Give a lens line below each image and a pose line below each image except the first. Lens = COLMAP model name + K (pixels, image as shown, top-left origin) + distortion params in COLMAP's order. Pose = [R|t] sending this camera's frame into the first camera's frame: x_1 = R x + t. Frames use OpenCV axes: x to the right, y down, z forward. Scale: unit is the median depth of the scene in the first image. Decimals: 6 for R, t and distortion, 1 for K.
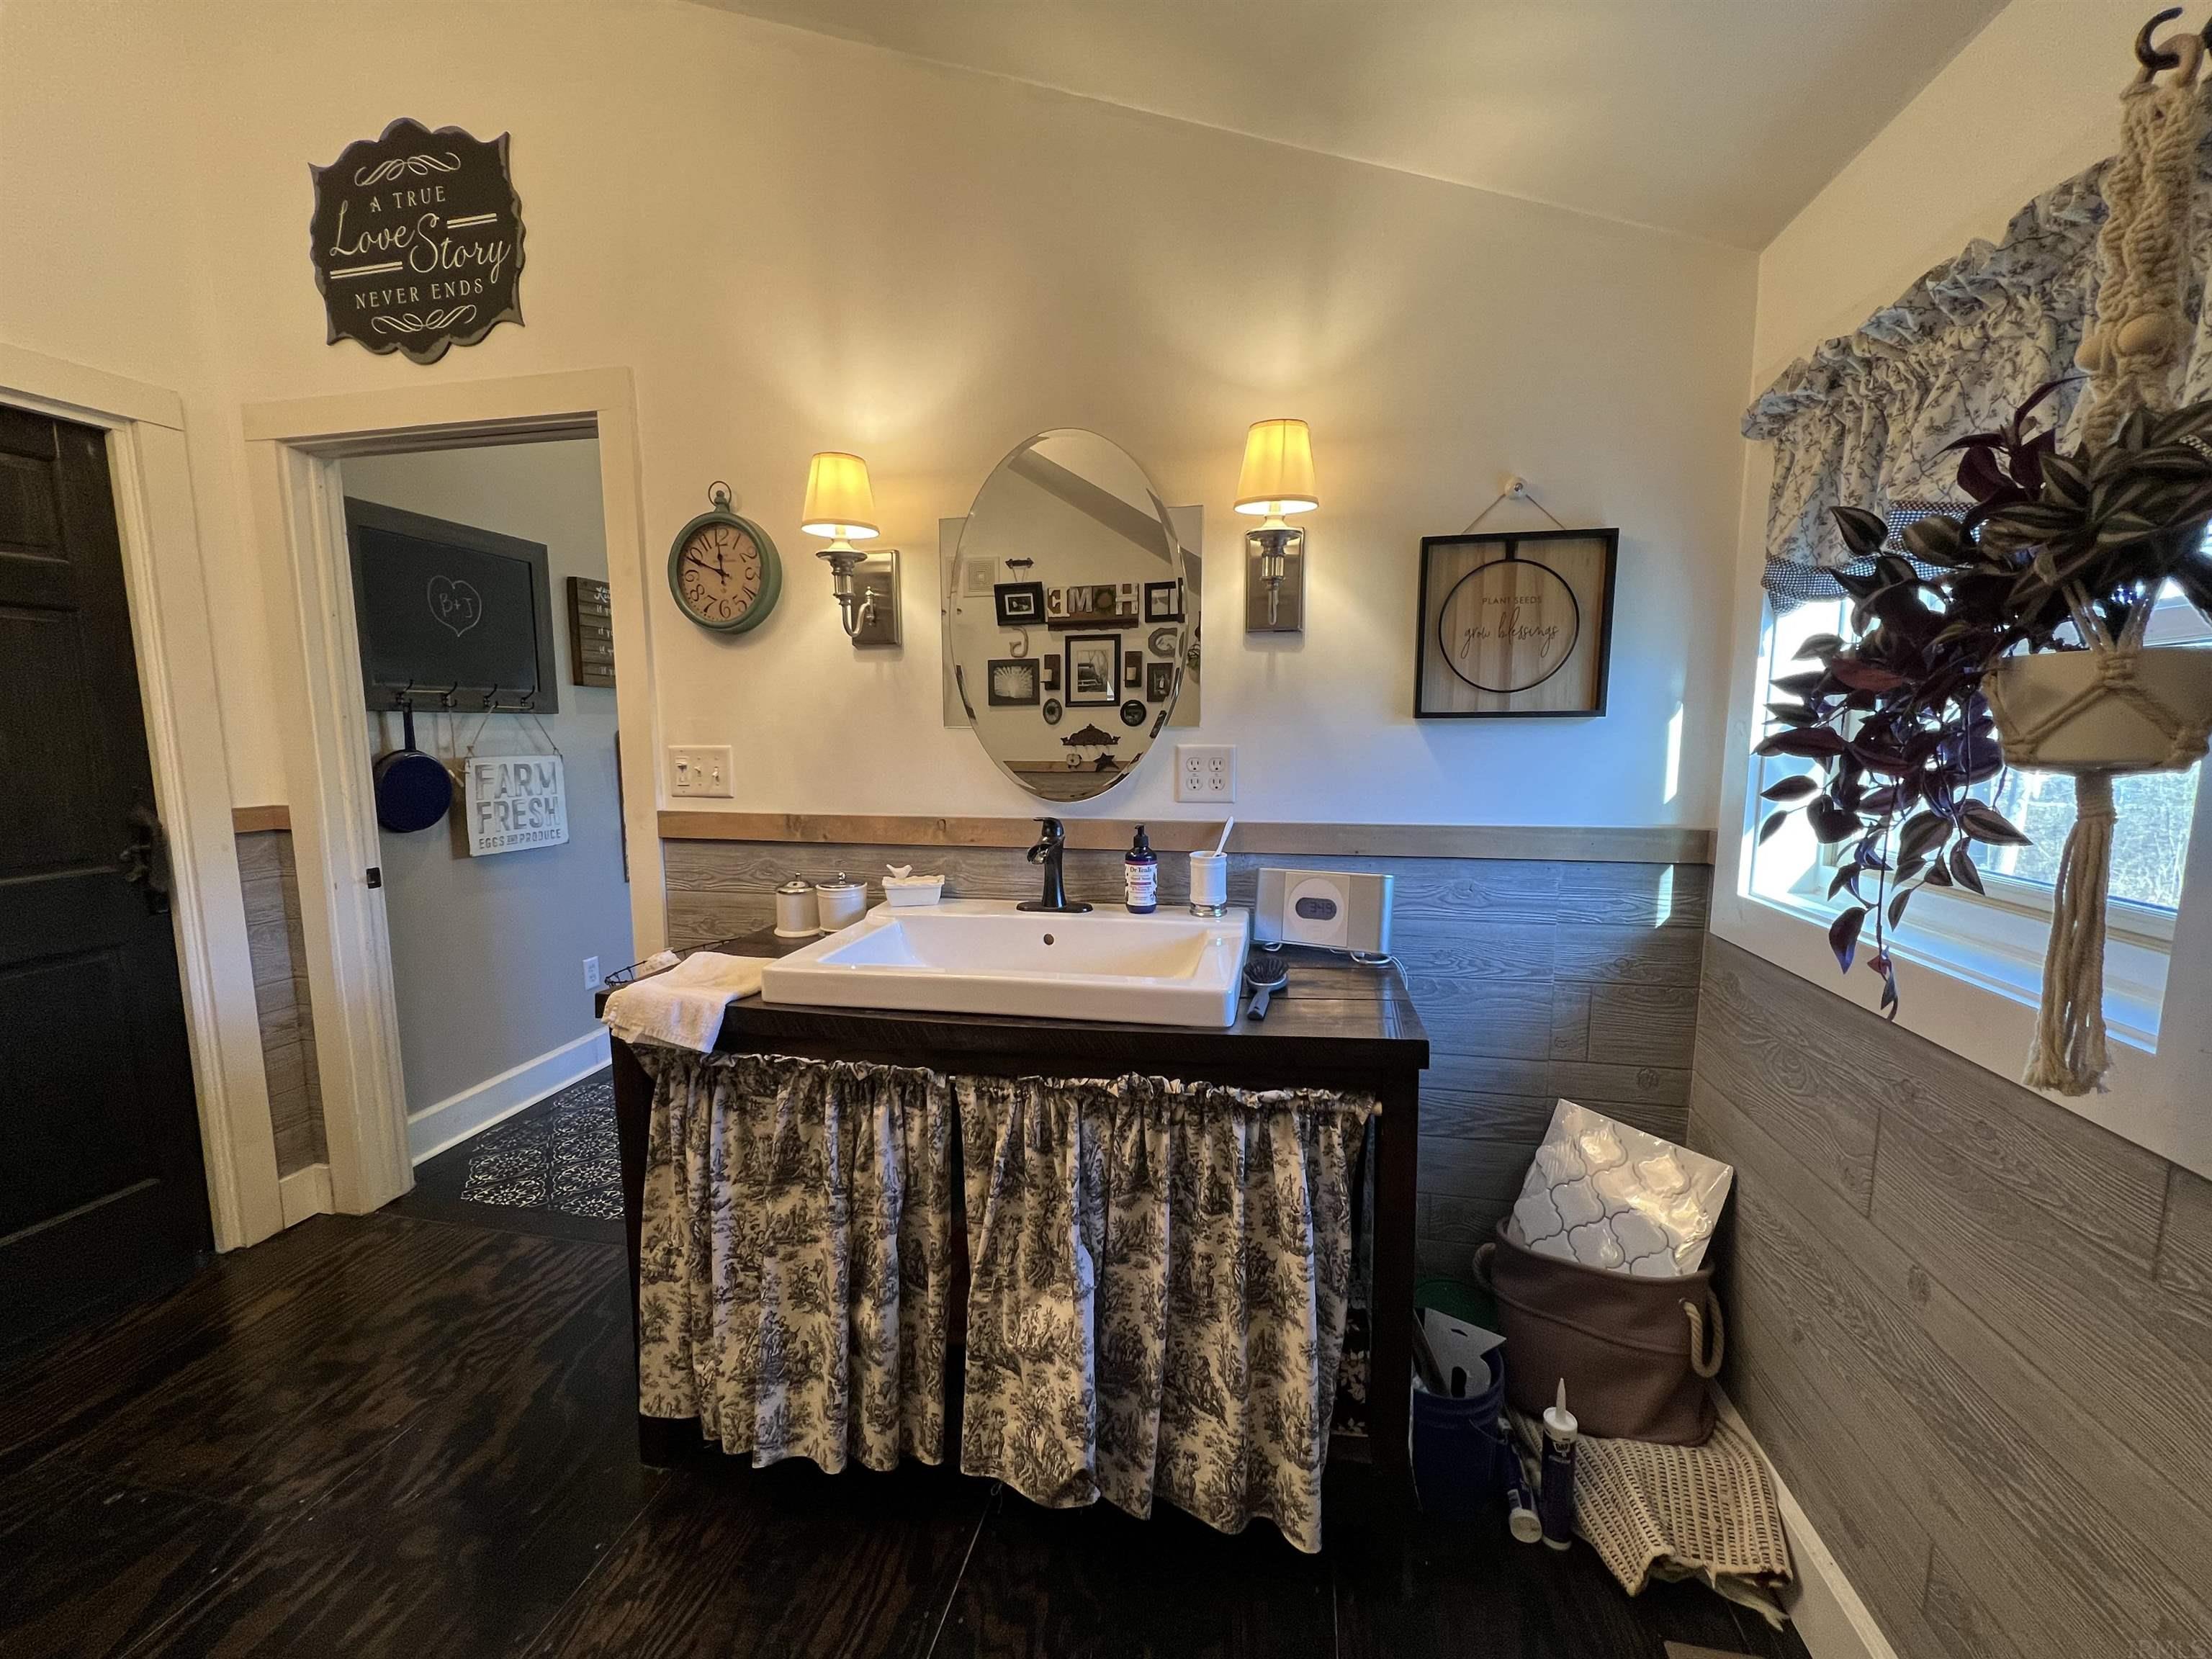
lens RADIAL K [[886.0, 0, 1113.7], [0, 886.0, 834.8], [0, 0, 1]] dist [-0.002536, 0.000323]
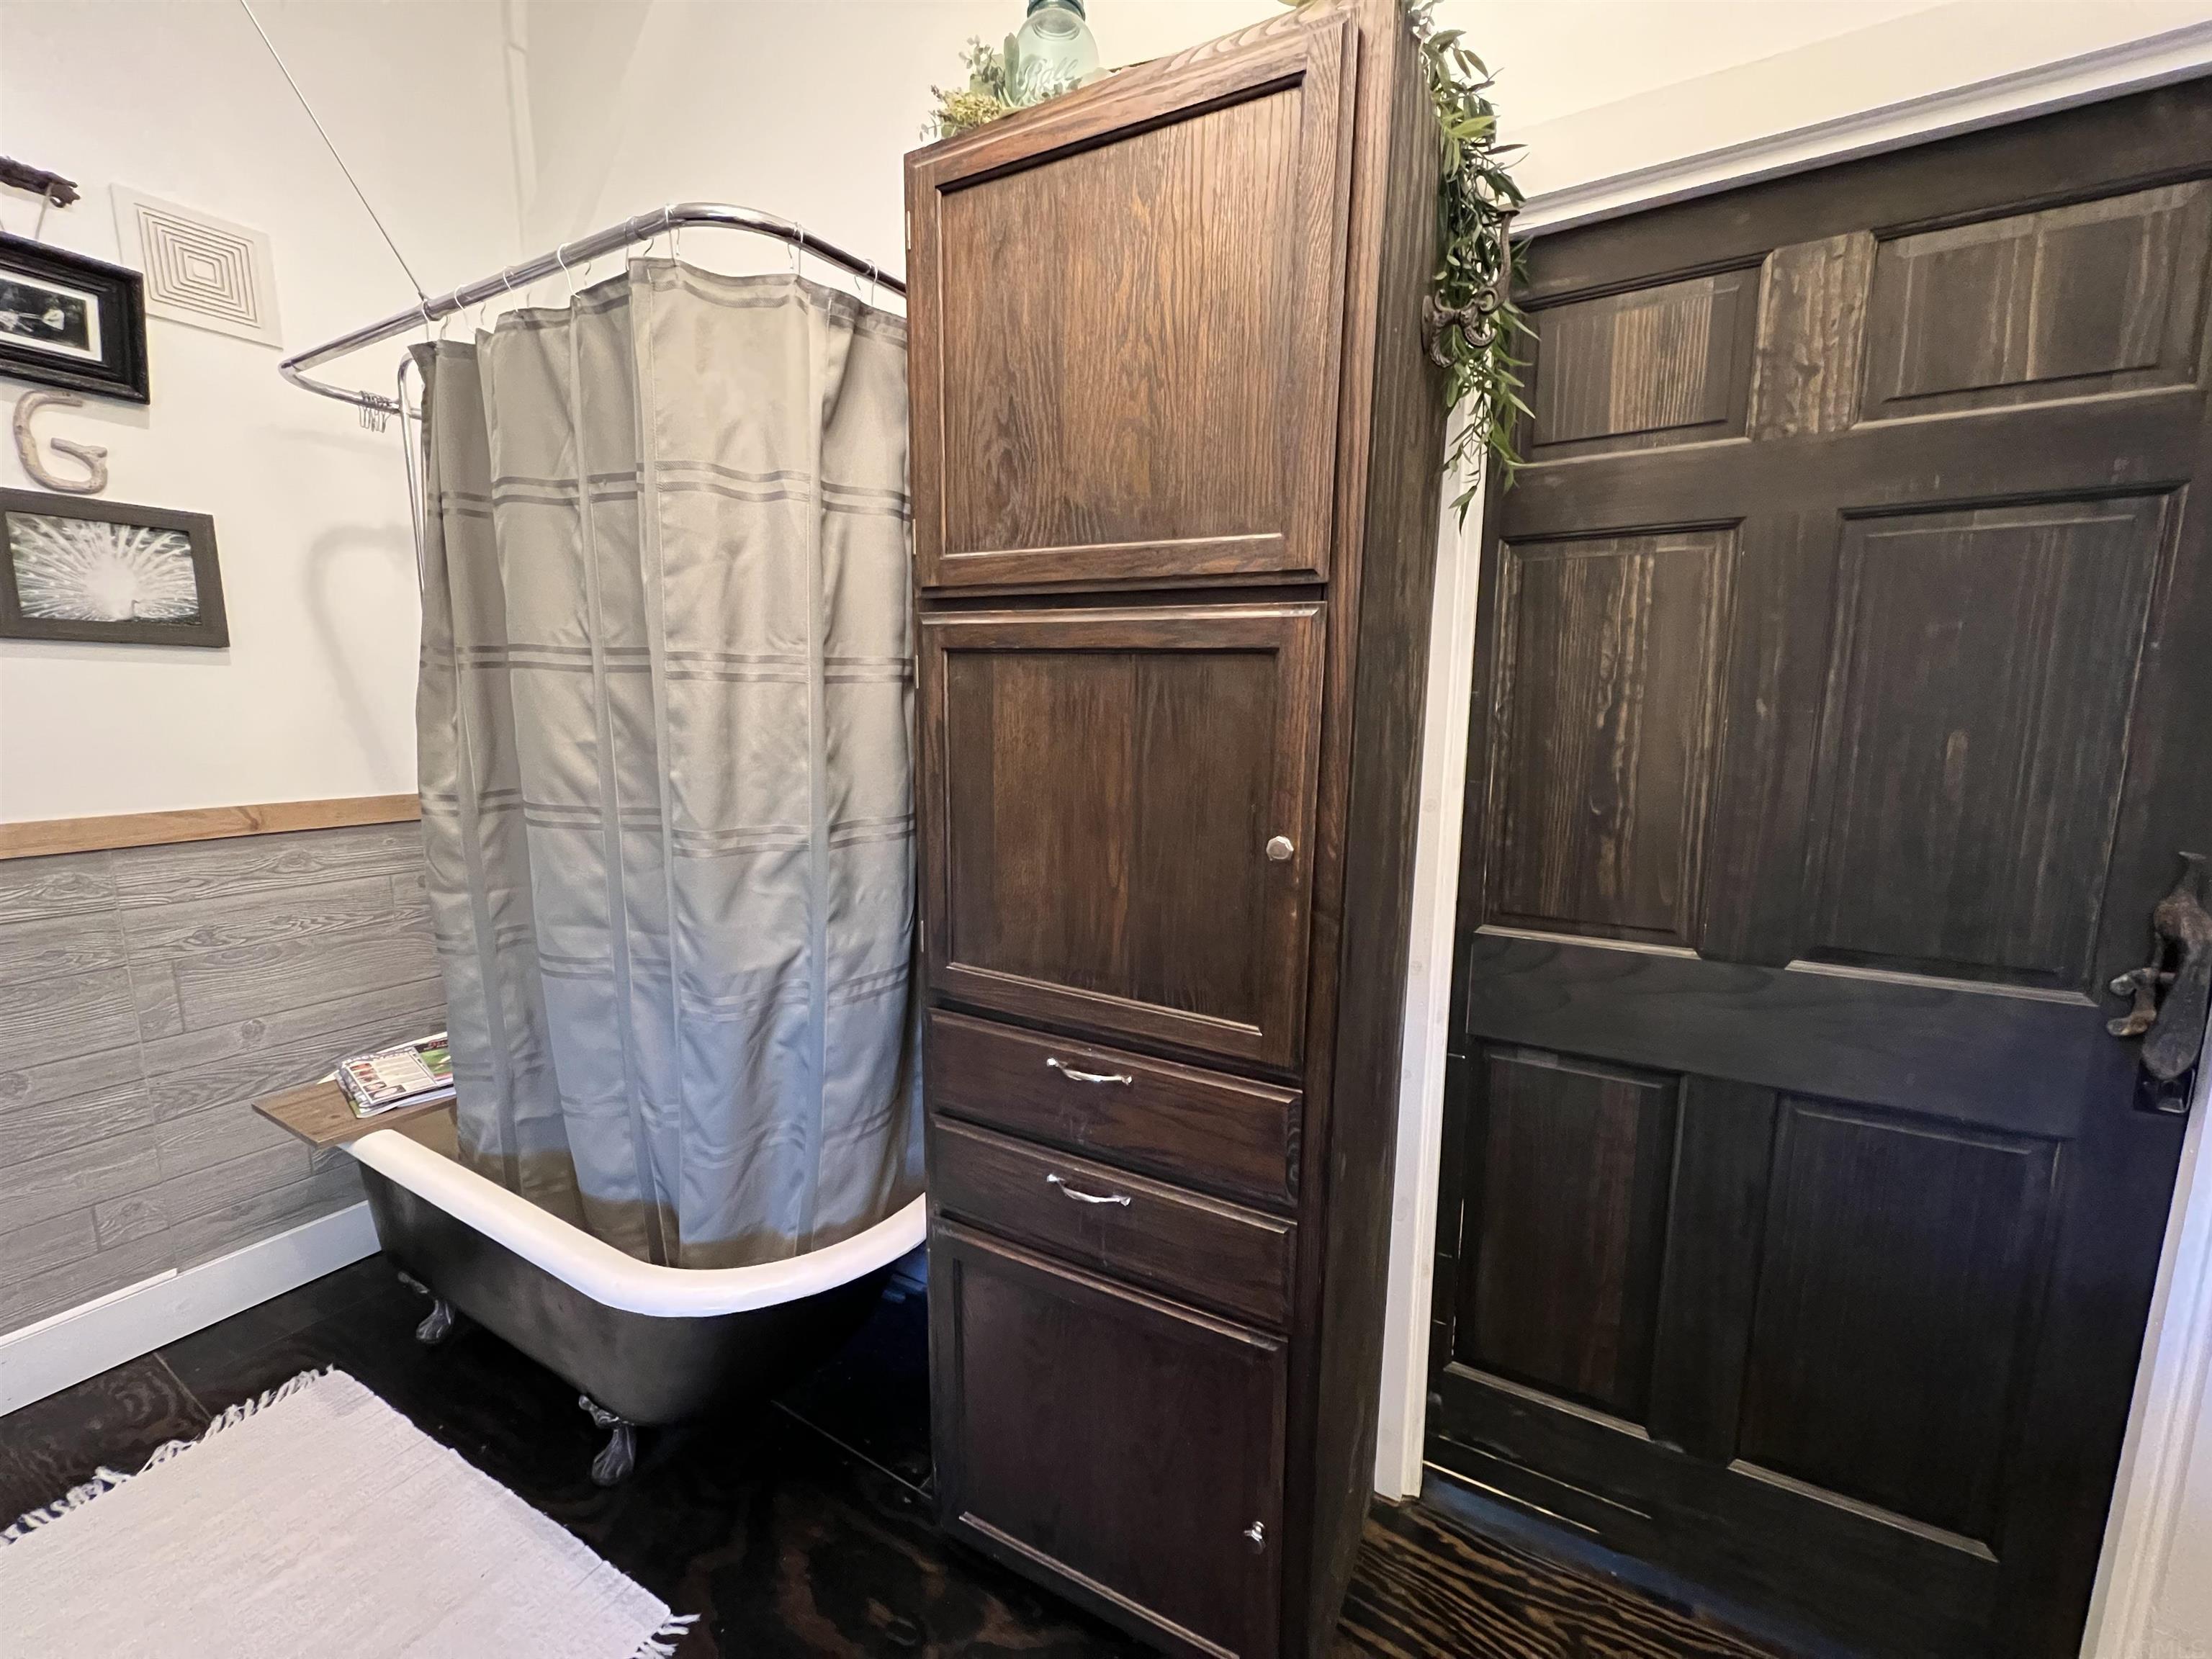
lens RADIAL K [[886.0, 0, 1111.0], [0, 886.0, 831.6], [0, 0, 1]] dist [-0.002536, 0.000323]
pose [[-0.322648, 0.141847, -0.935830, -0.427189], [-0.117721, 0.975017, 0.188373, -0.077420], [0.939170, 0.170945, -0.297889, 0.530825]]
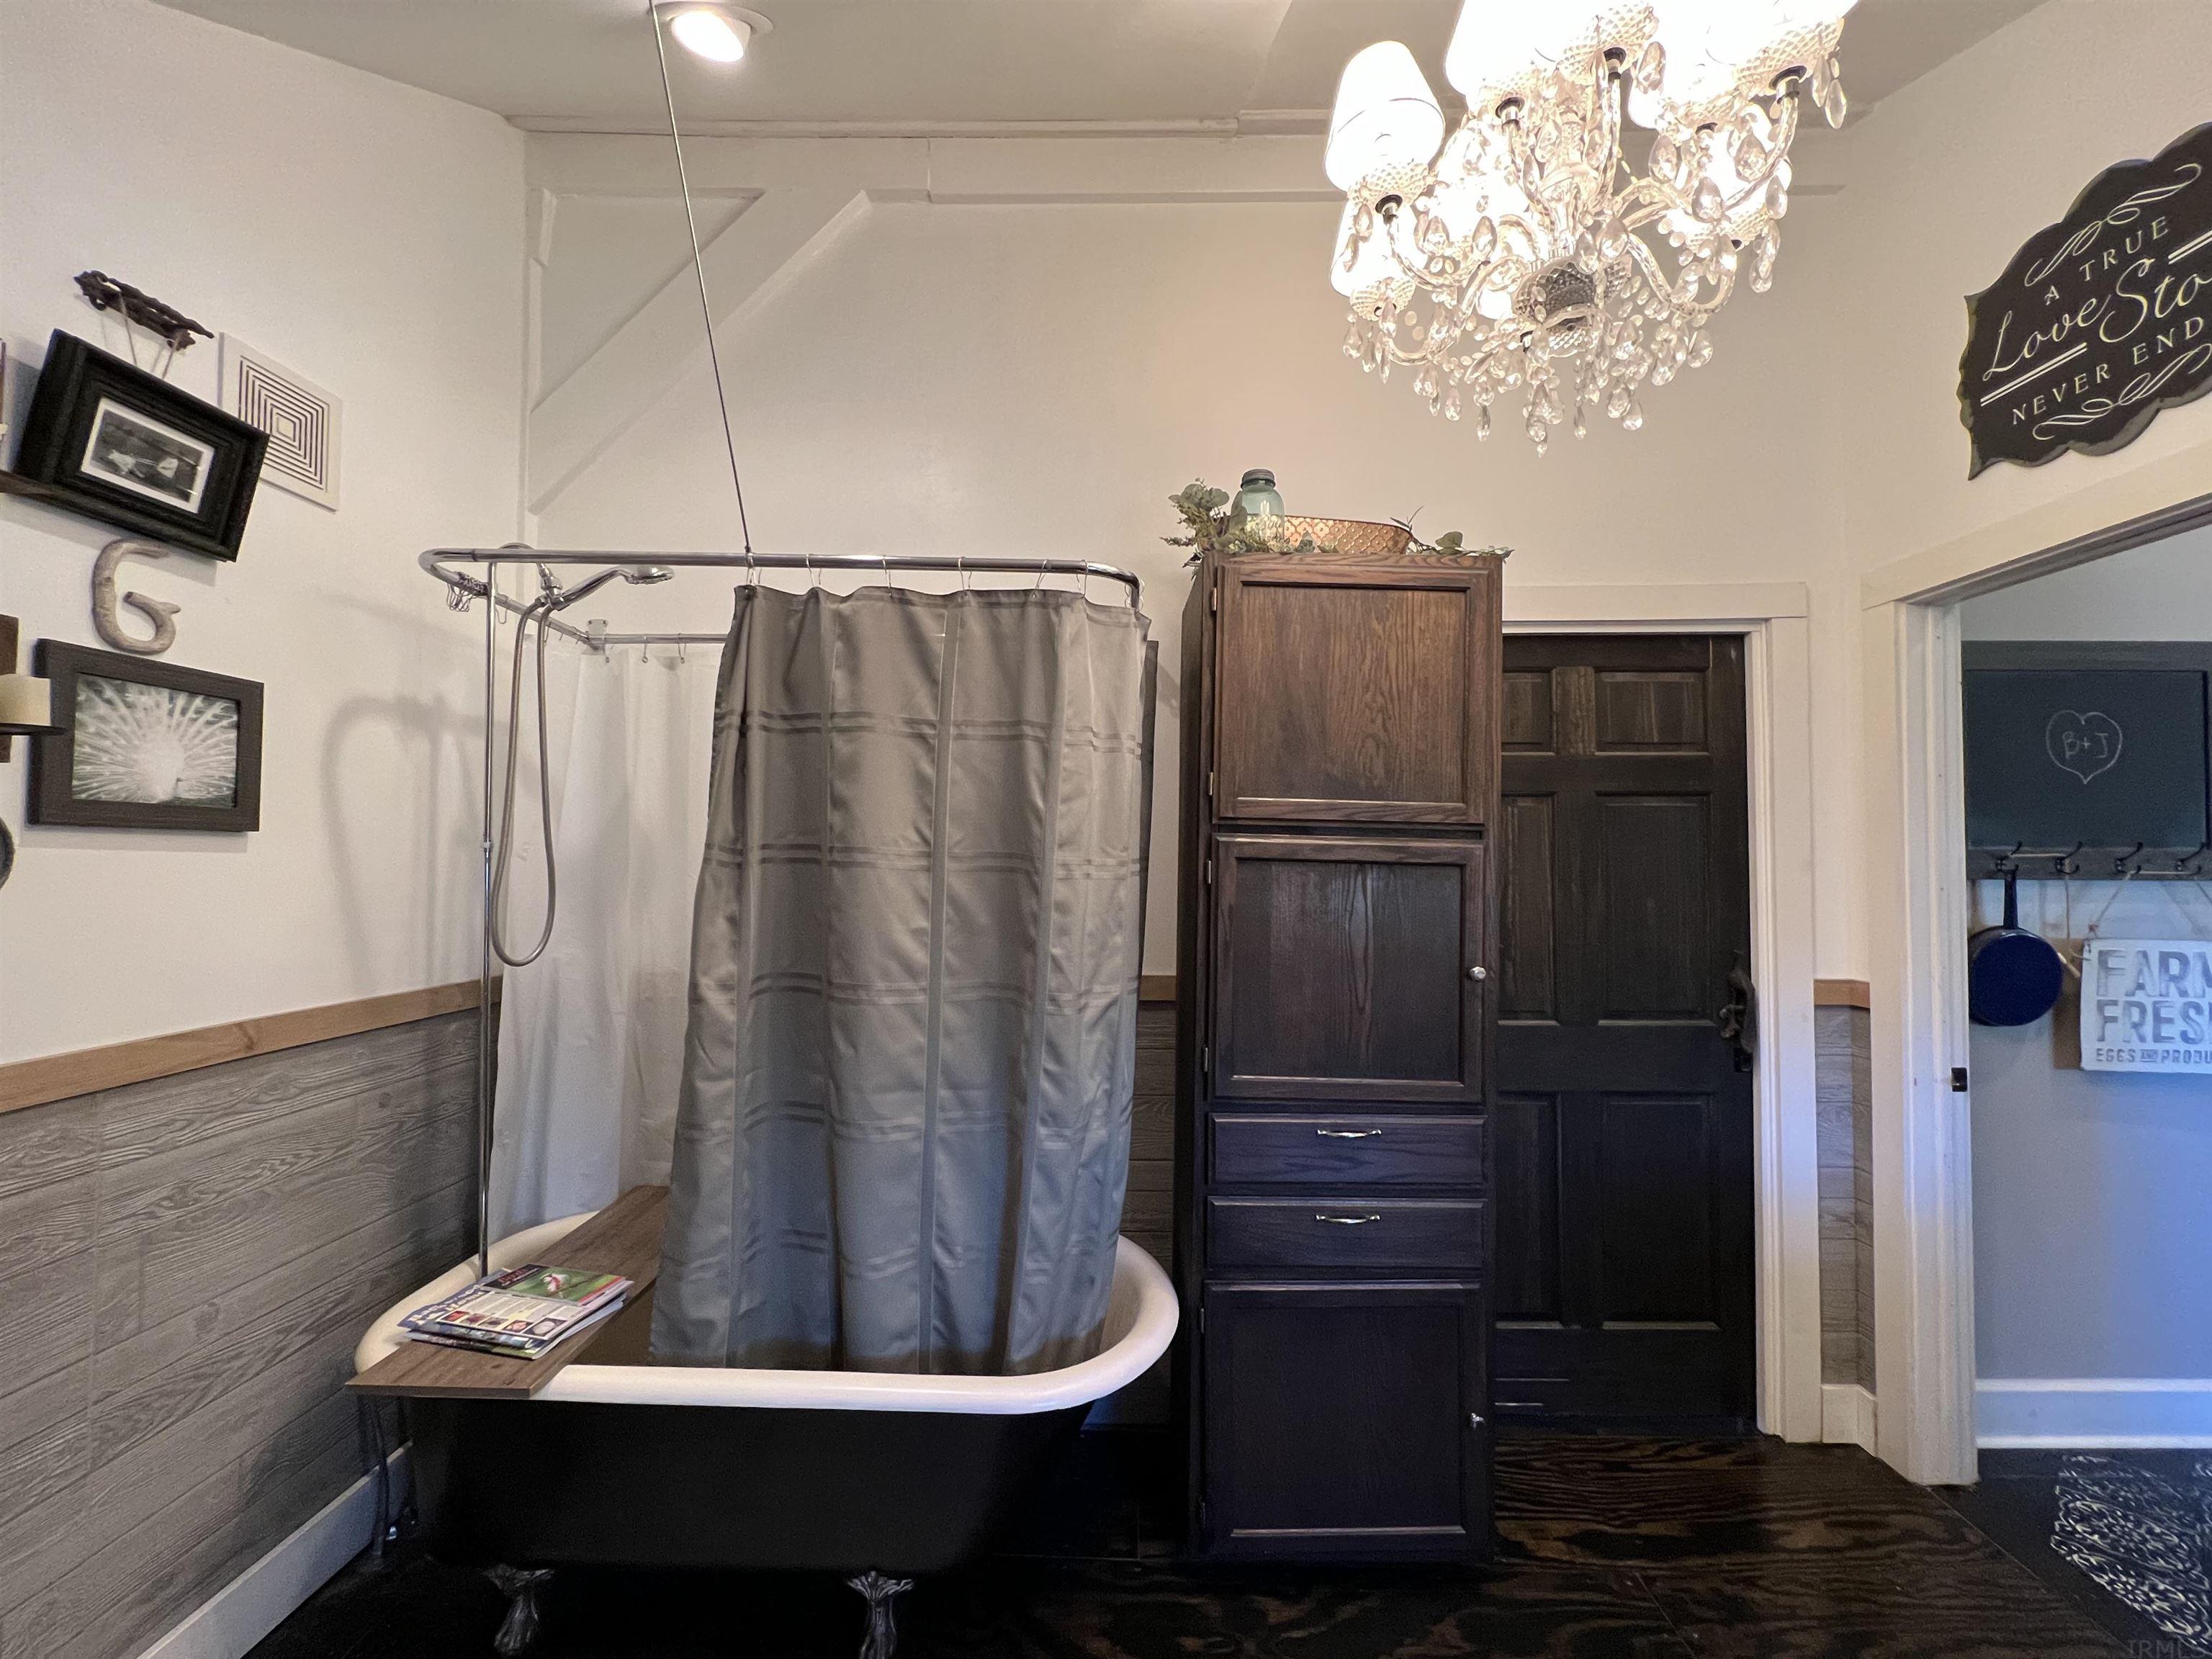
lens RADIAL K [[886.0, 0, 1105.2], [0, 886.0, 831.6], [0, 0, 1]] dist [-0.002536, 0.000323]
pose [[0.178560, -0.024150, -0.983633, -0.158986], [-0.125344, 0.990995, -0.047085, -0.045377], [0.975912, 0.131700, 0.173925, 0.034035]]
